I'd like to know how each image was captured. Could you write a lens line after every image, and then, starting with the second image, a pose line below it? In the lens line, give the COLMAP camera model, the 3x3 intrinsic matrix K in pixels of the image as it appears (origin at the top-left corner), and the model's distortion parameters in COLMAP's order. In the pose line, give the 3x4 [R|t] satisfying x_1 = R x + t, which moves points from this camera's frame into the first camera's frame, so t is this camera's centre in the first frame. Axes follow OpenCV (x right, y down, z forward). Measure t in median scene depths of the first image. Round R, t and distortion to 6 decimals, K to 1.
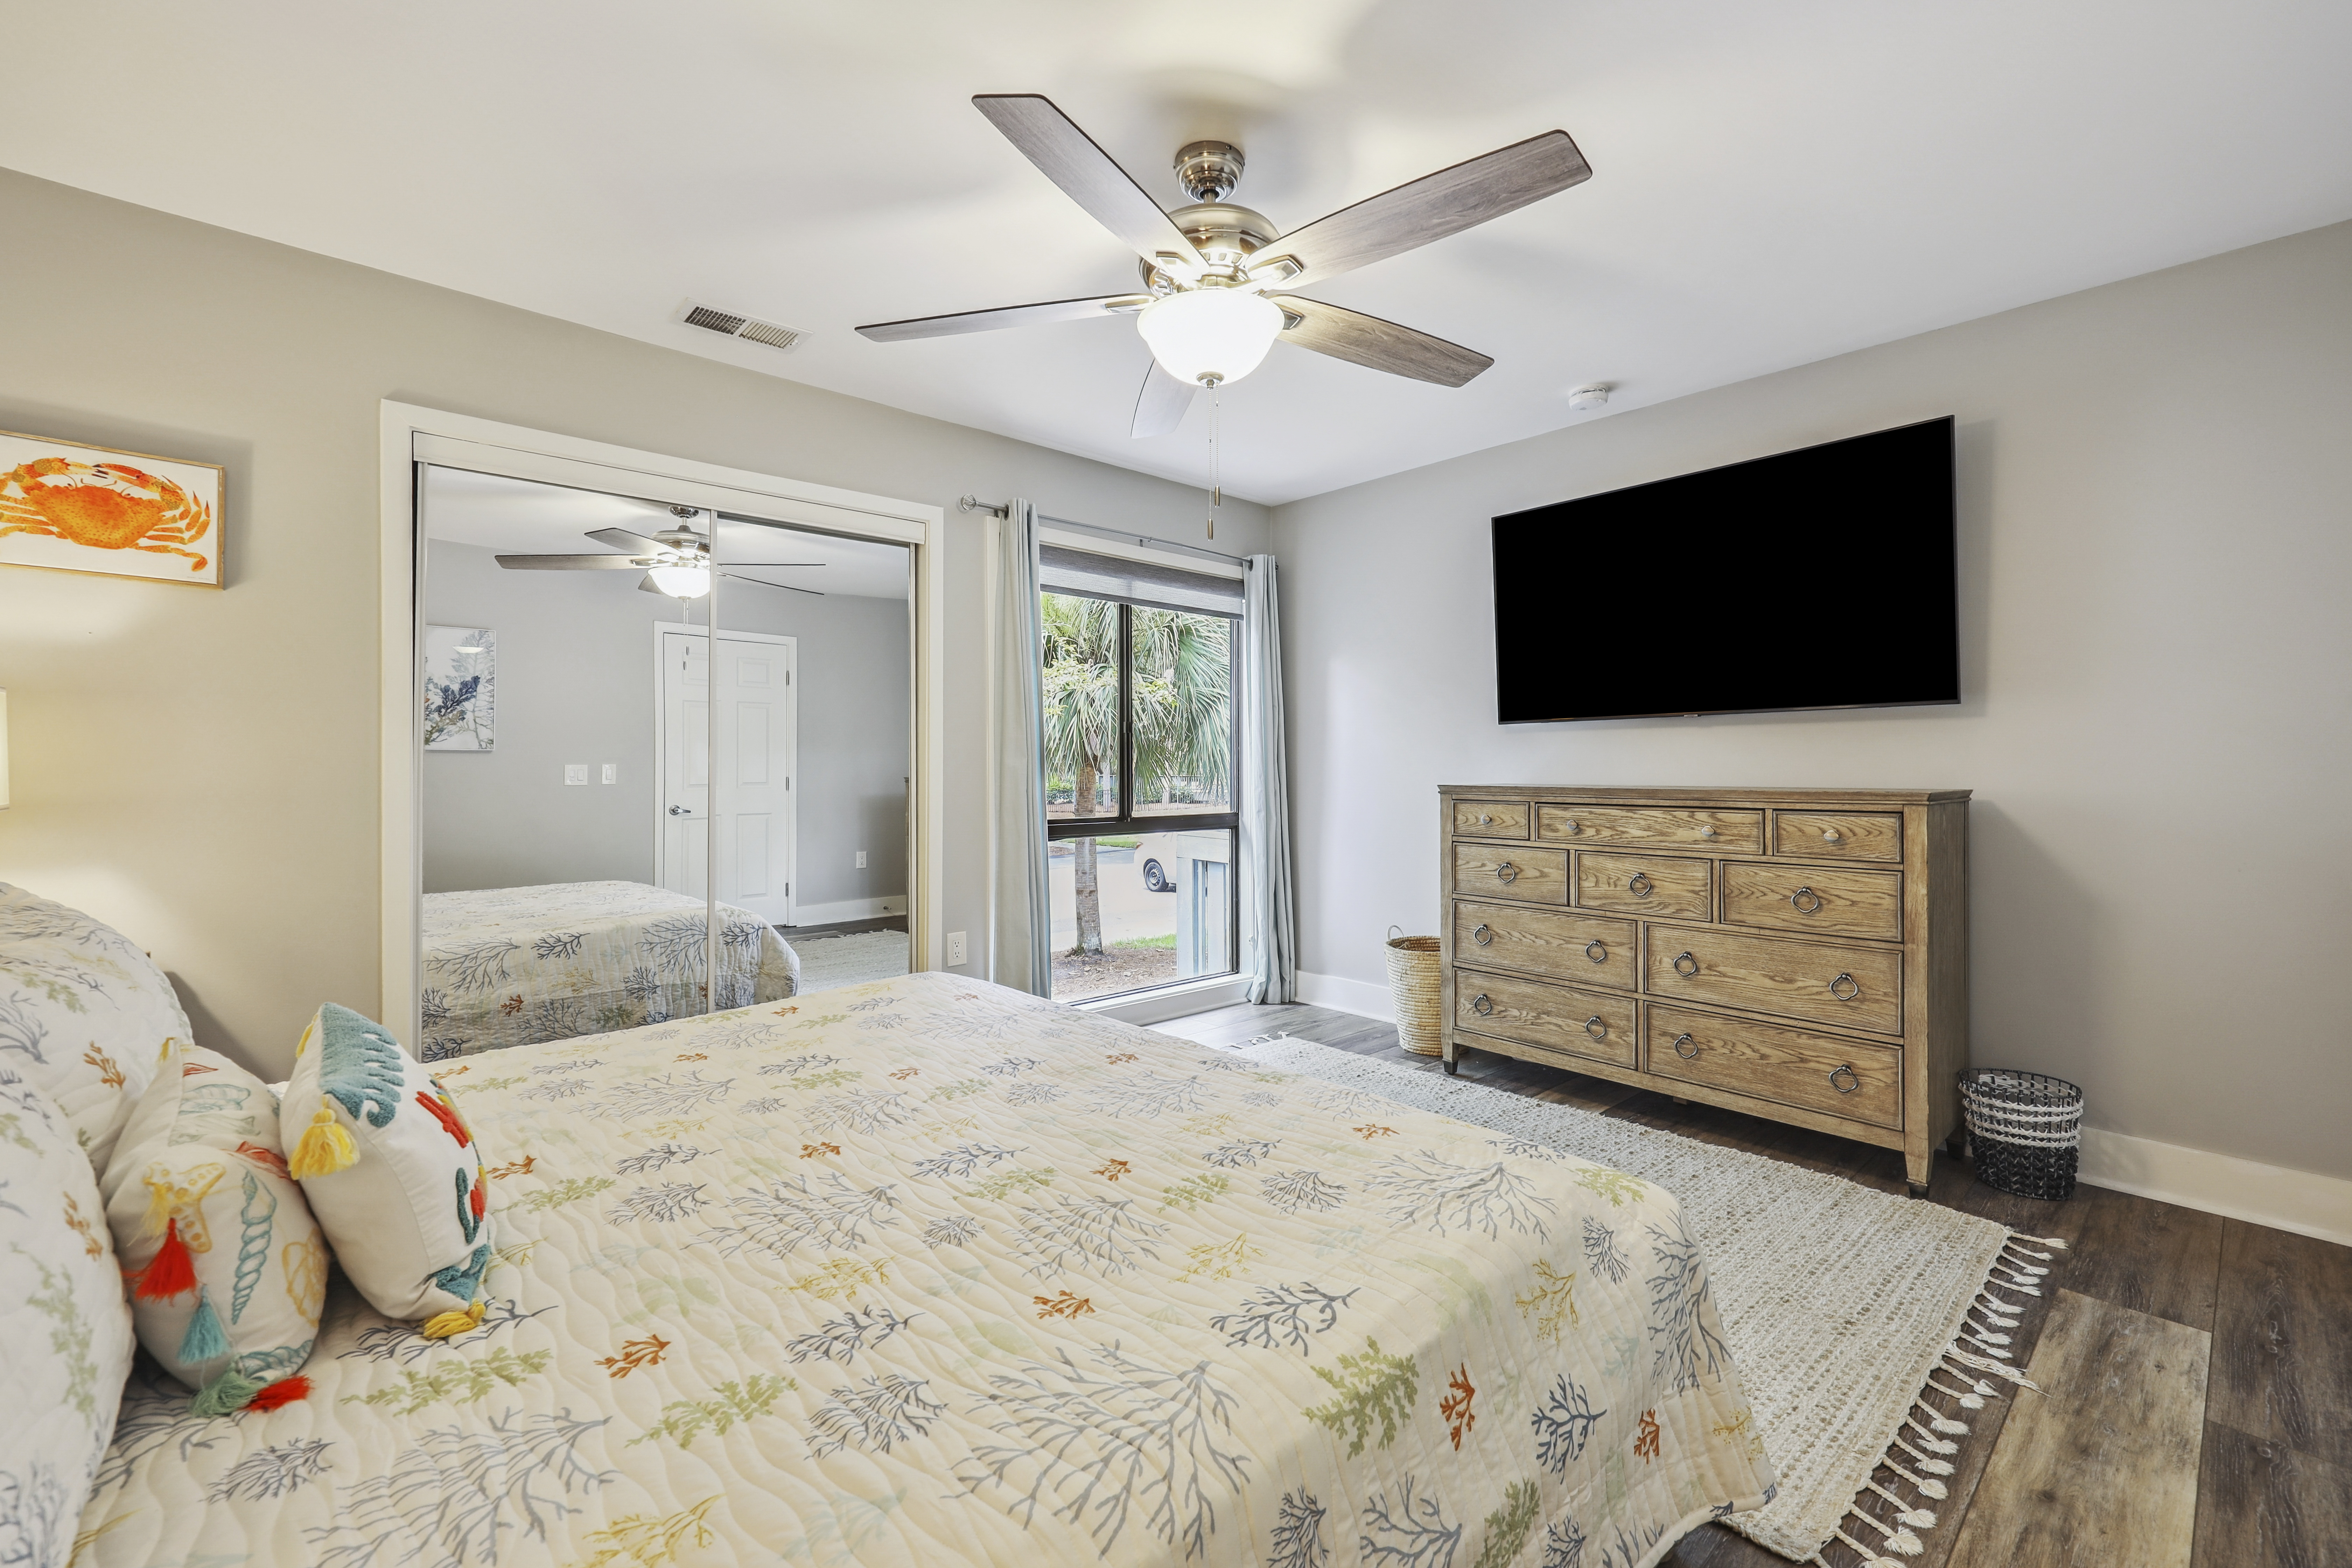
lens RADIAL K [[998.4, 0, 1176.0], [0, 998.4, 735.4], [0, 0, 1]] dist [0.009511, 0.000025]
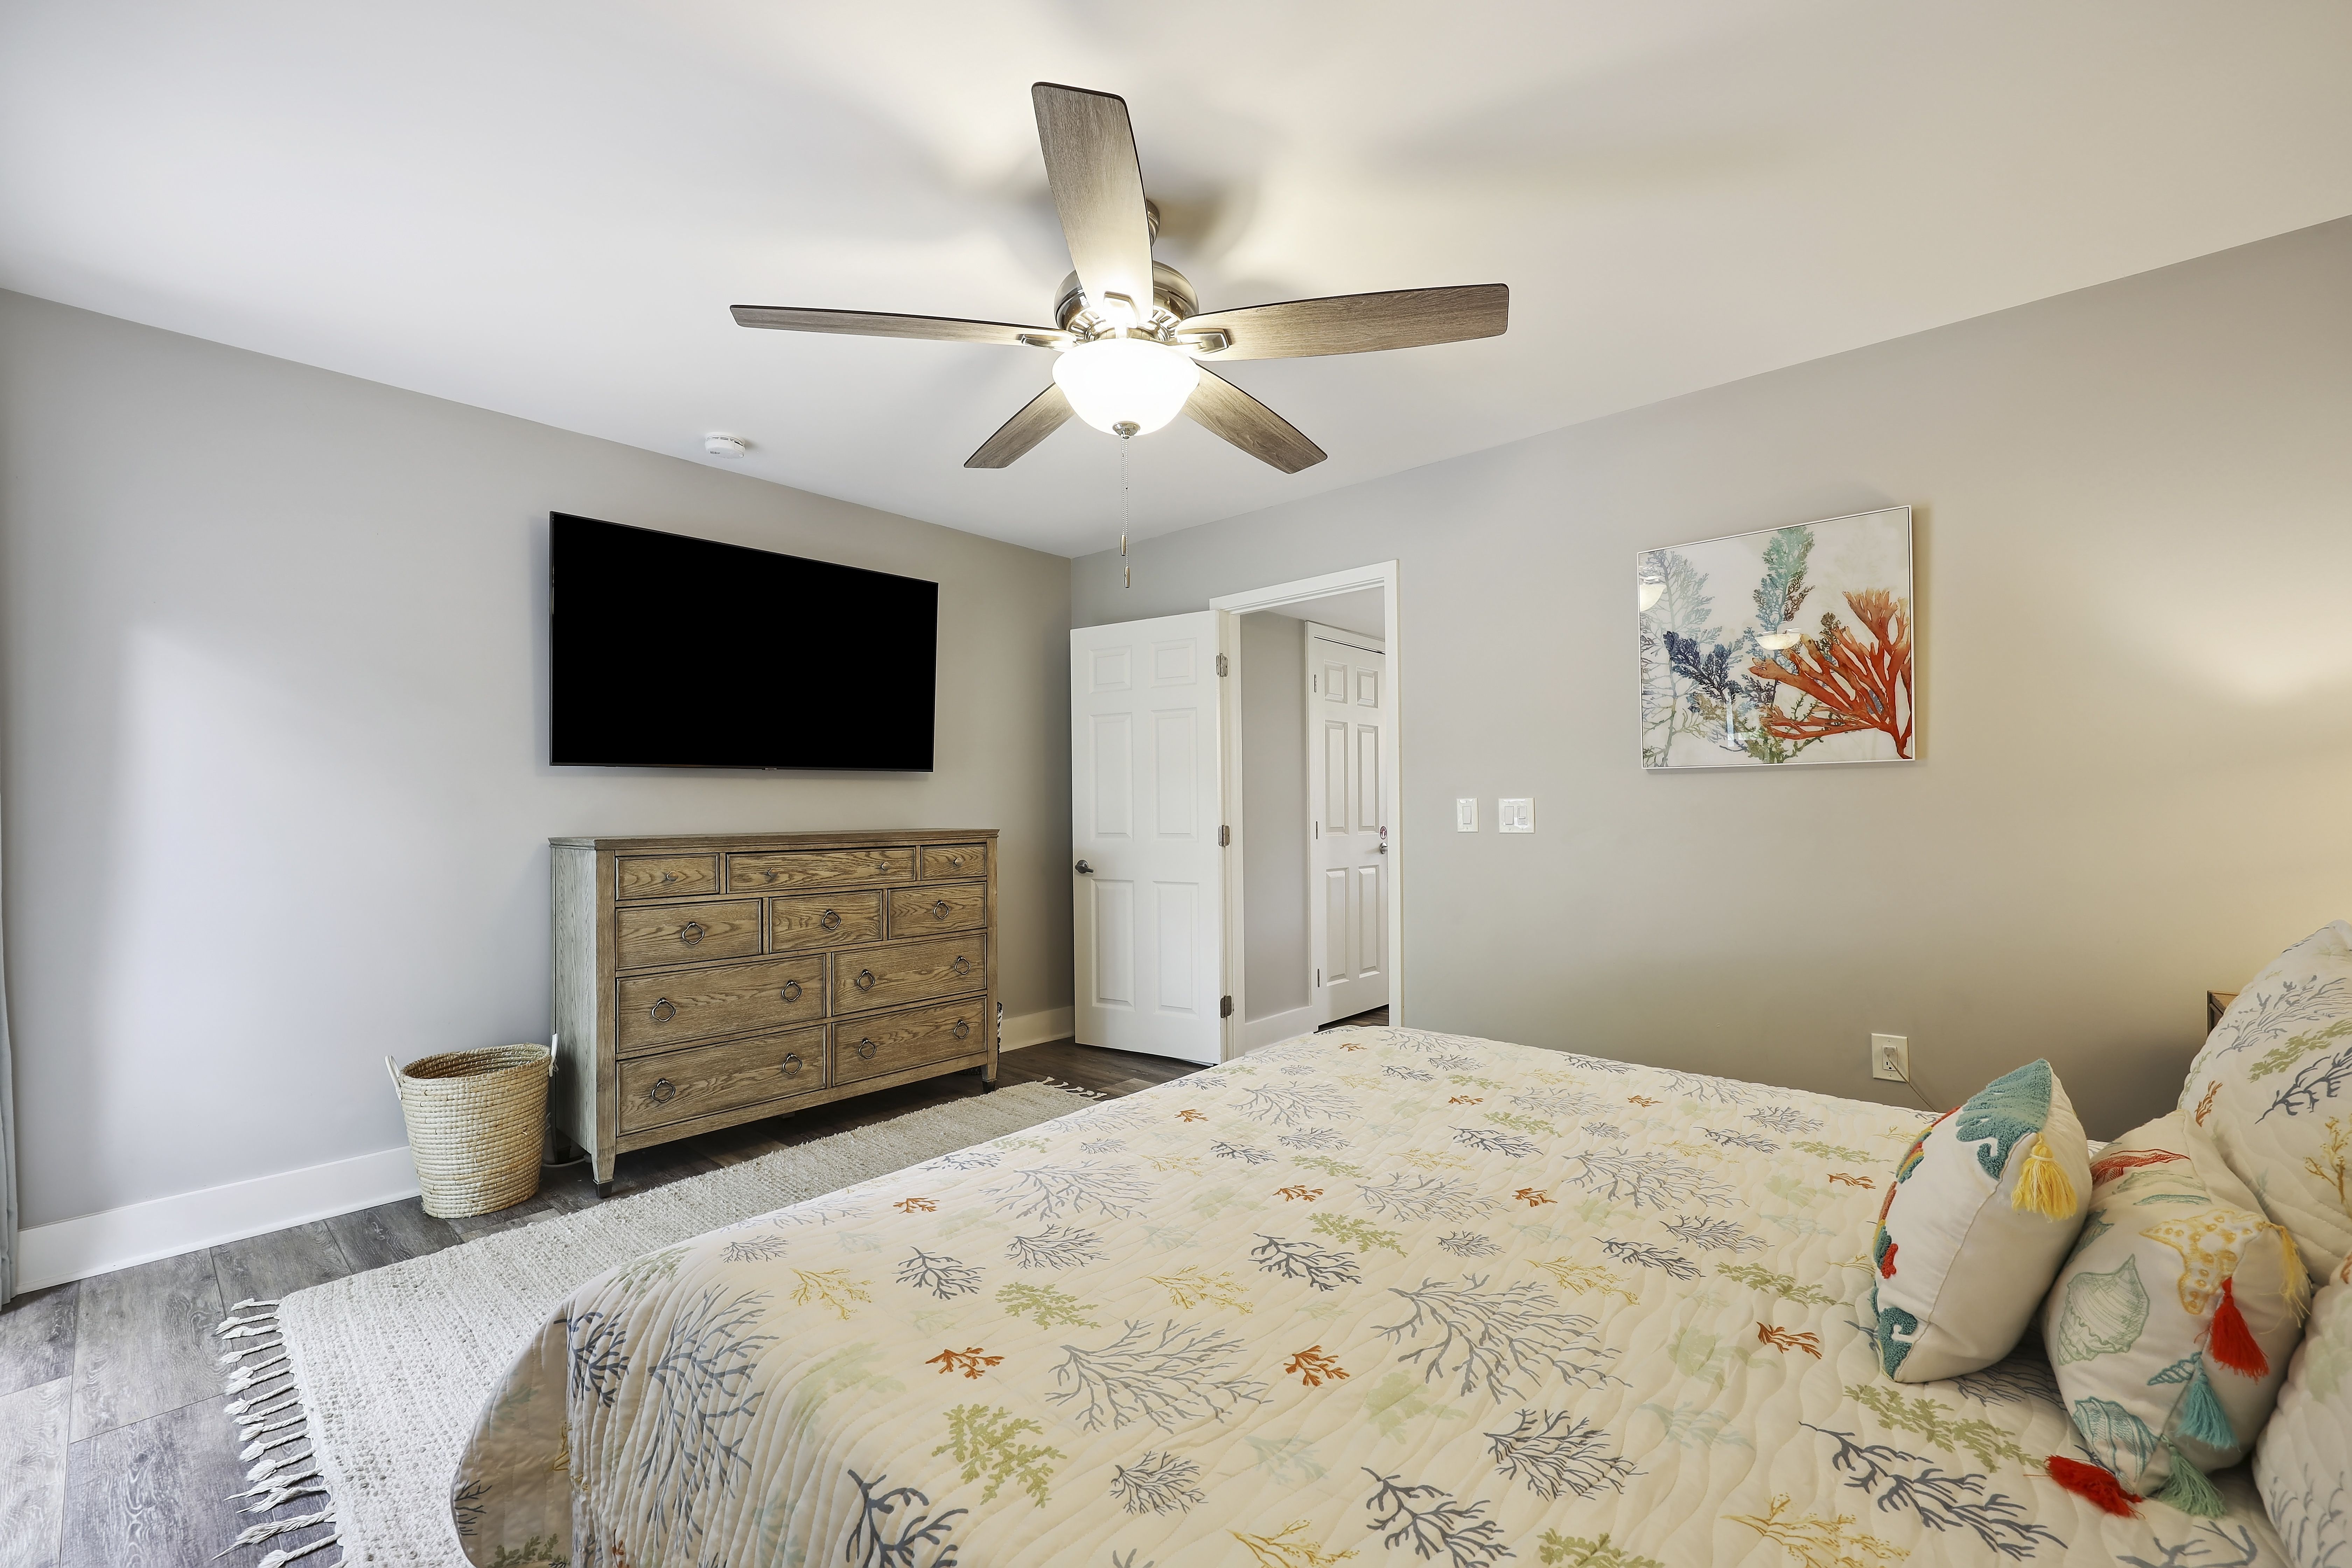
lens RADIAL K [[944.5, 0, 1171.3], [0, 944.5, 761.0], [0, 0, 1]] dist [0.001091, -0.000270]
pose [[-0.098528, 0.052415, 0.993753, -0.650115], [-0.021971, 0.998254, -0.054830, 0.021737], [-0.994892, -0.027236, -0.097205, 0.745569]]
